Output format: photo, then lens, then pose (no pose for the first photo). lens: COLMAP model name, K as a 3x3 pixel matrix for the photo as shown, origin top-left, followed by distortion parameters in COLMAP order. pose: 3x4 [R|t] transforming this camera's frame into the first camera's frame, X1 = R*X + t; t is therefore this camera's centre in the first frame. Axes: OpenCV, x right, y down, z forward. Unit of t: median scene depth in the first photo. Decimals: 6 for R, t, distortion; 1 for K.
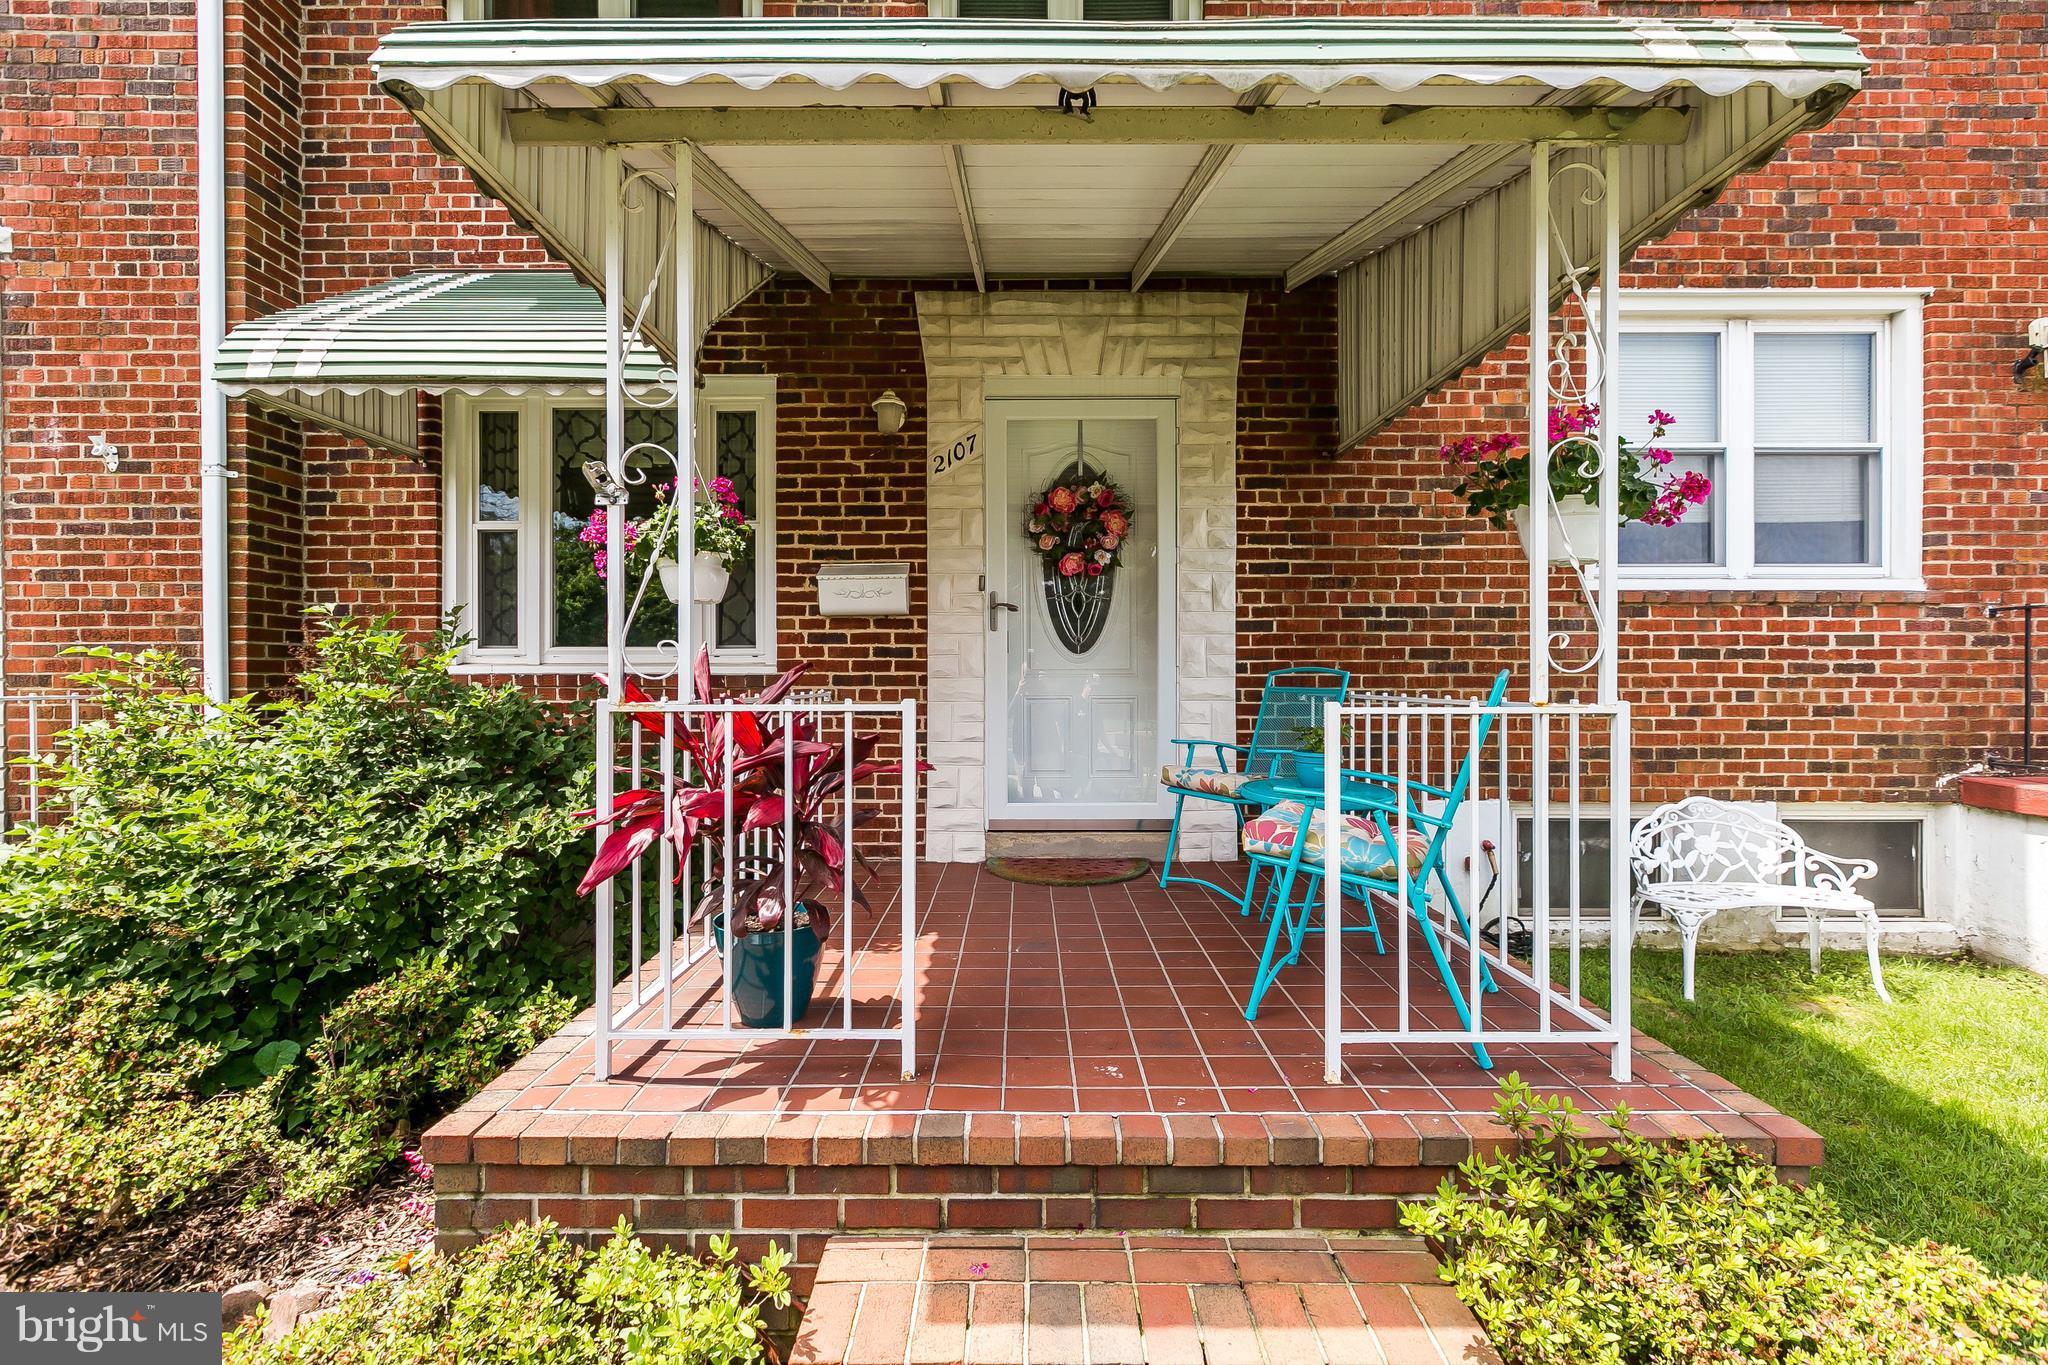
lens RADIAL K [[922.6, 0, 1033.4], [0, 922.6, 682.1], [0, 0, 1]] dist [0.002699, -0.000259]
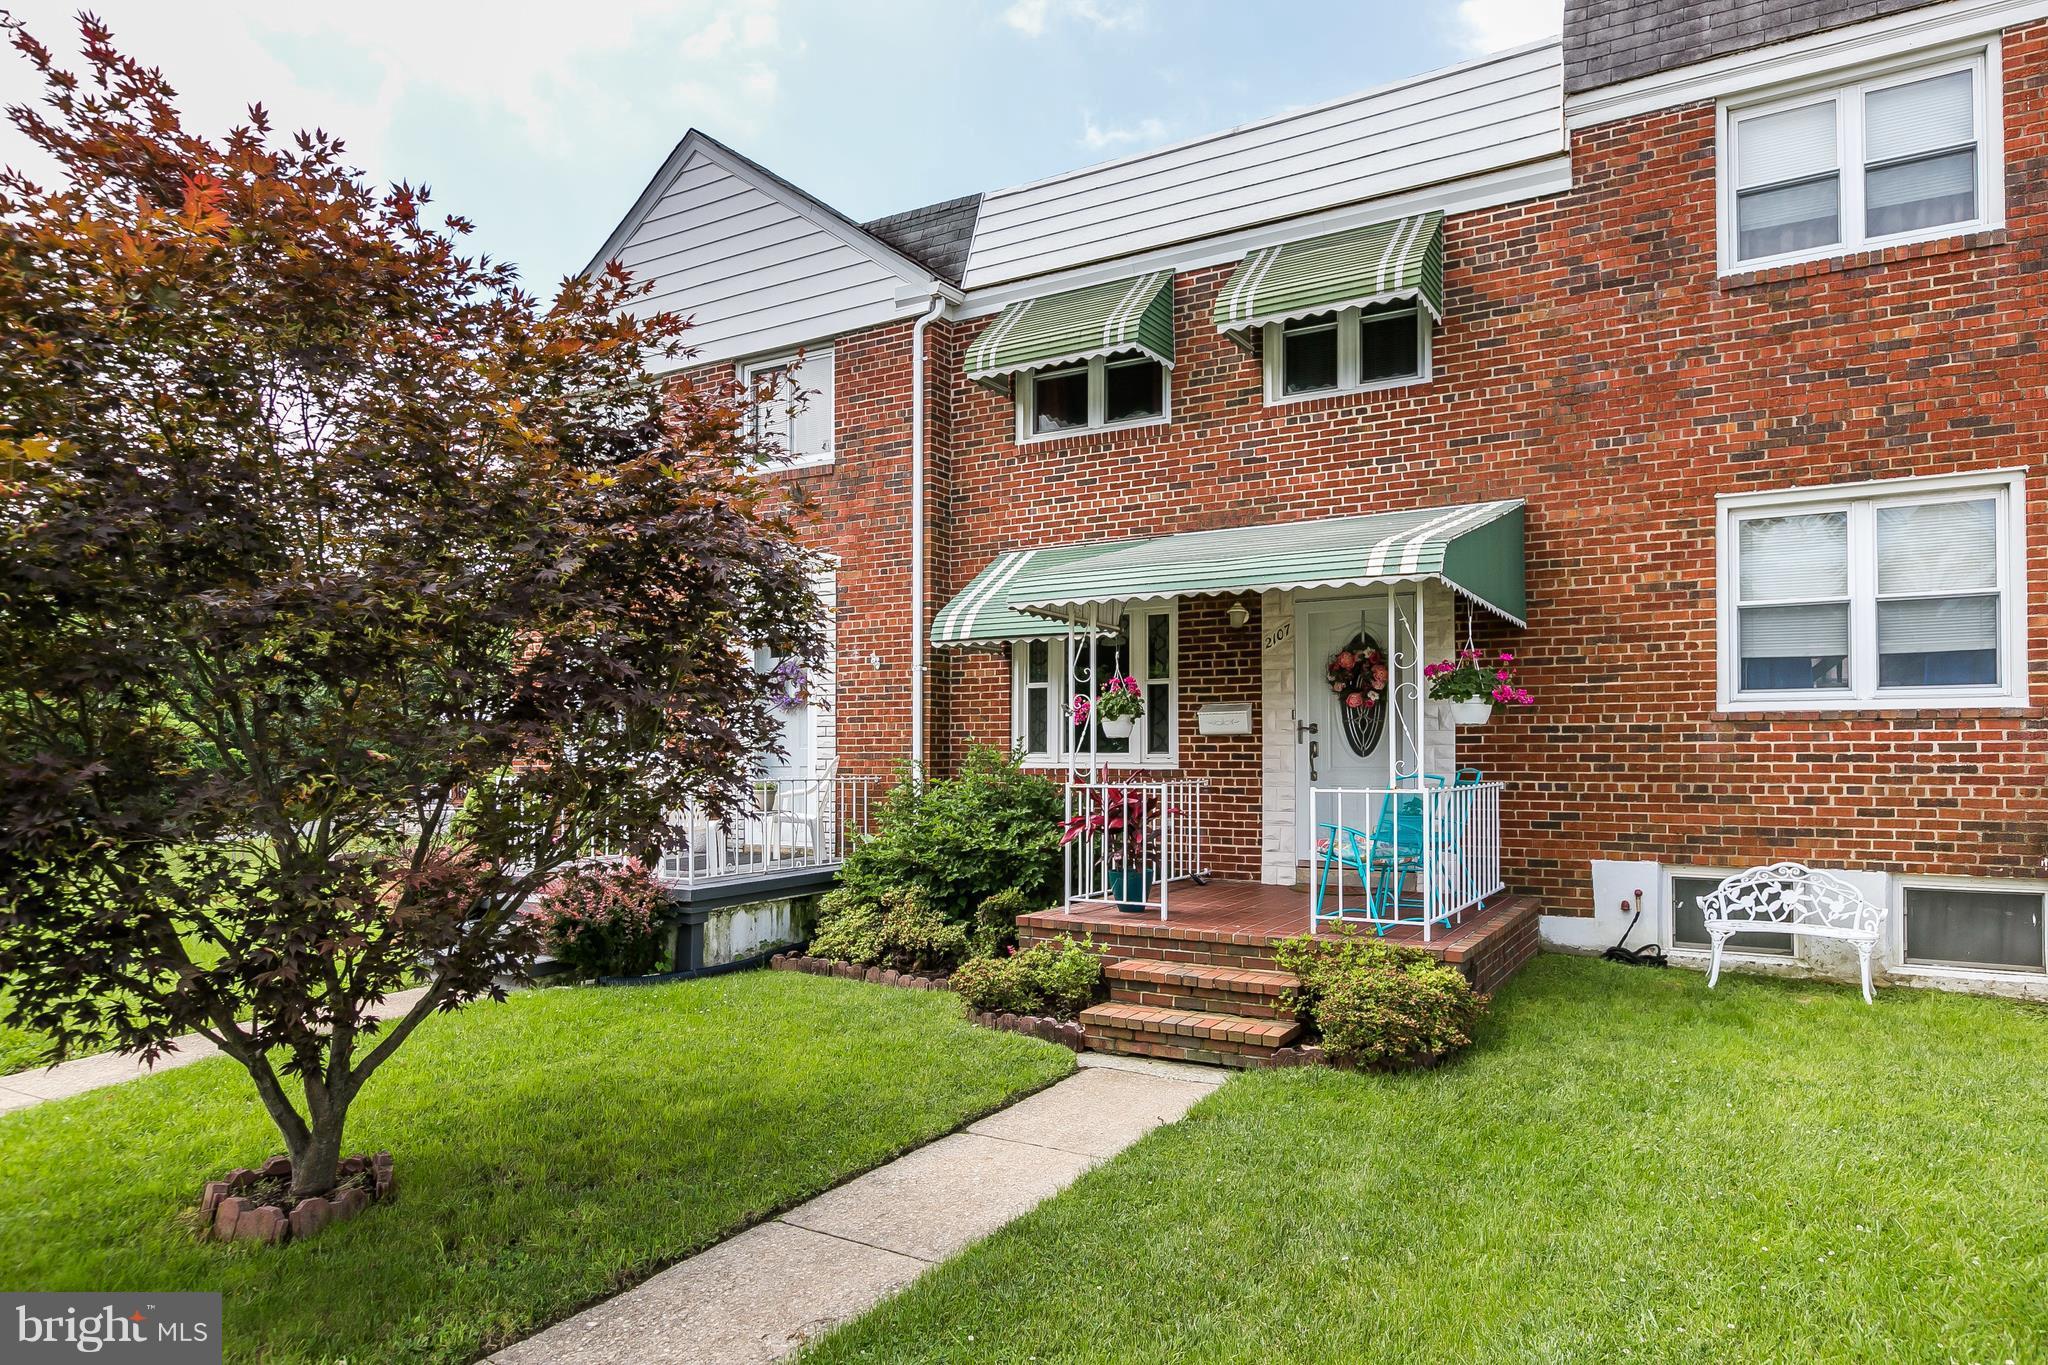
lens RADIAL K [[1225.0, 0, 1024.0], [0, 1225.0, 682.5], [0, 0, 1]] dist [-0.022138, 0.000117]
pose [[0.858625, -0.029469, -0.511757, 0.640693], [-0.004312, 0.997896, -0.064697, -0.021193], [0.512587, 0.057757, 0.856691, -1.097507]]
